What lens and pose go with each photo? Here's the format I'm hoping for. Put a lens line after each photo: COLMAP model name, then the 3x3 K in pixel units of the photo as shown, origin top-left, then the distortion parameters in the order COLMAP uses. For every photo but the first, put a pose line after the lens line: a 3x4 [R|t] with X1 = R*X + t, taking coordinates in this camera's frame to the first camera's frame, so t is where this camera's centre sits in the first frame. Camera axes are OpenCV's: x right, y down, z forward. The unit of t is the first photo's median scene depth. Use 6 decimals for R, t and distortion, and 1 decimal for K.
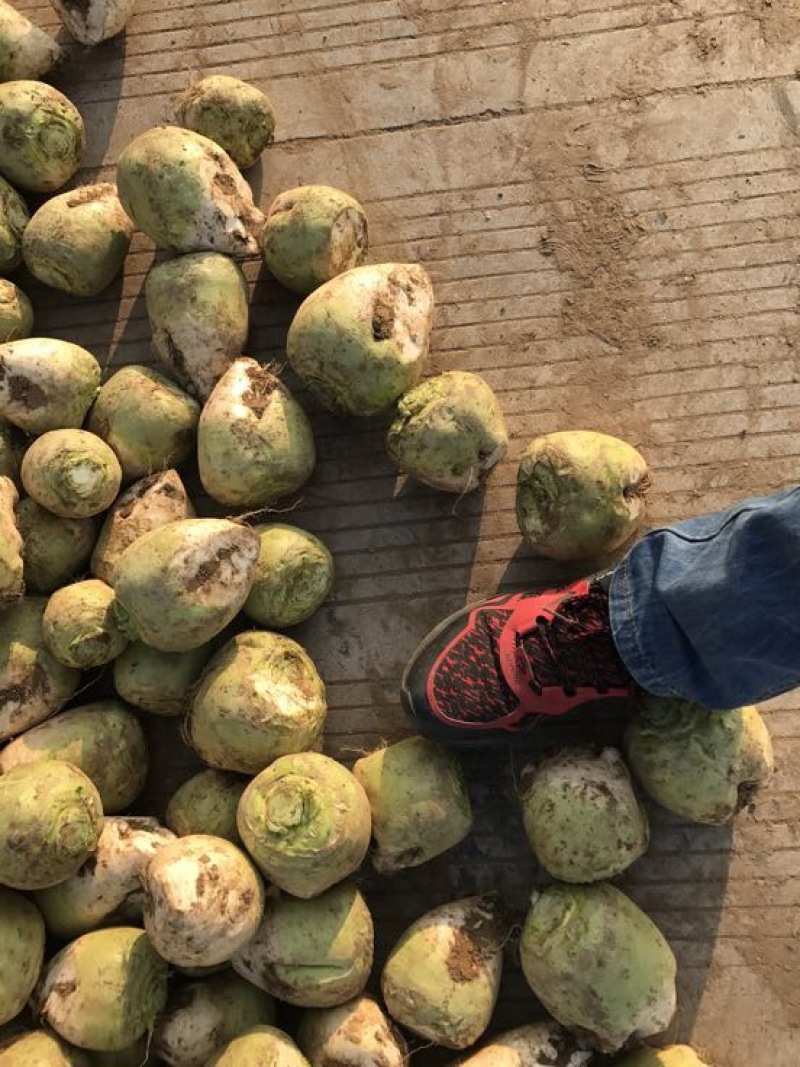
lens RADIAL K [[851.8, 0, 405.9], [0, 851.8, 536.2], [0, 0, 1]] dist [0.015432, -0.030563]
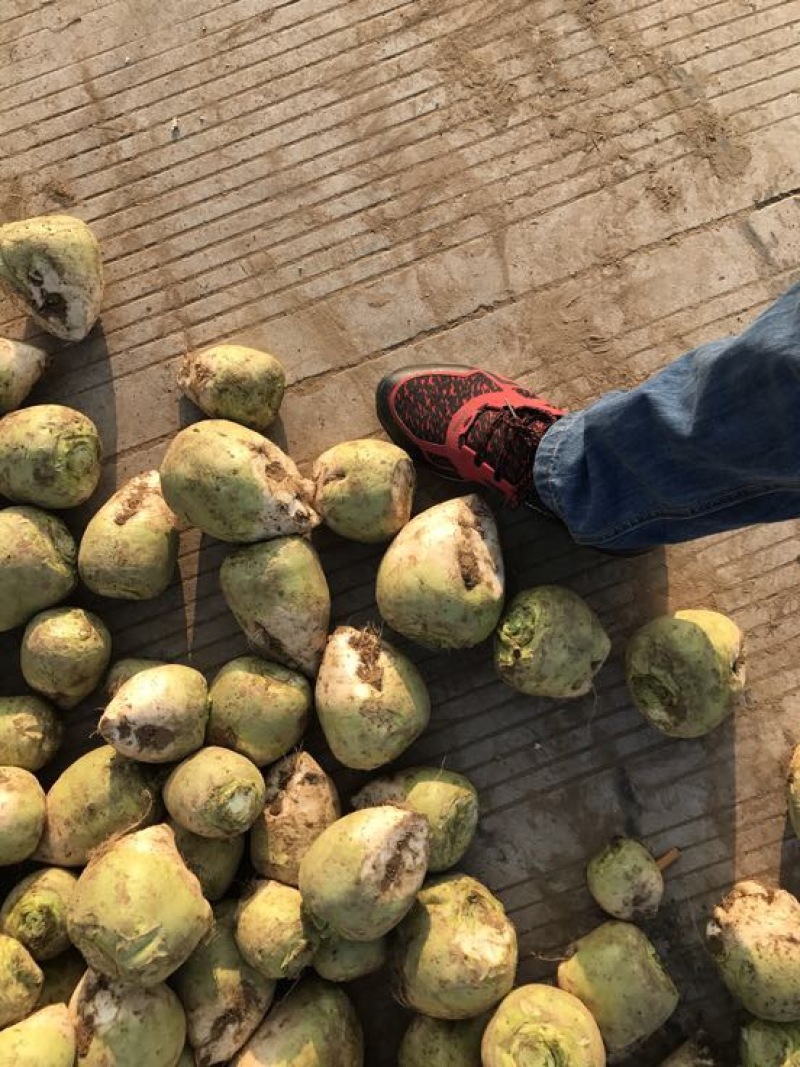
lens RADIAL K [[851.8, 0, 400.8], [0, 851.8, 528.6], [0, 0, 1]] dist [0.015432, -0.030563]
pose [[0.956054, -0.279519, 0.088487, -0.178409], [0.273494, 0.958994, 0.074381, -0.384386], [-0.105649, -0.046911, 0.993296, -0.021863]]
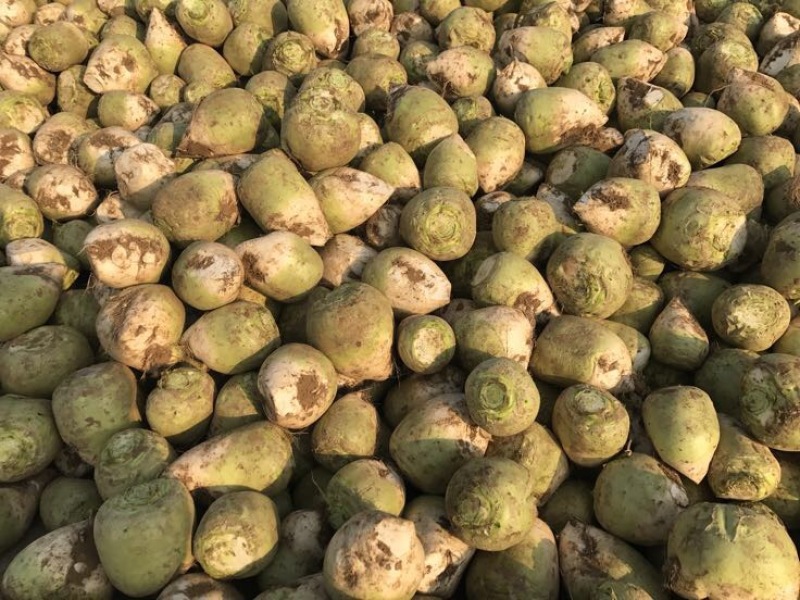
lens RADIAL K [[638.6, 0, 393.4], [0, 638.6, 298.6], [0, 0, 1]] dist [0.015432, -0.030563]
pose [[-0.597205, 0.399649, -0.695433, 0.208630], [-0.791828, -0.155521, 0.590611, -0.080382], [0.127883, 0.903379, 0.409332, 0.229303]]
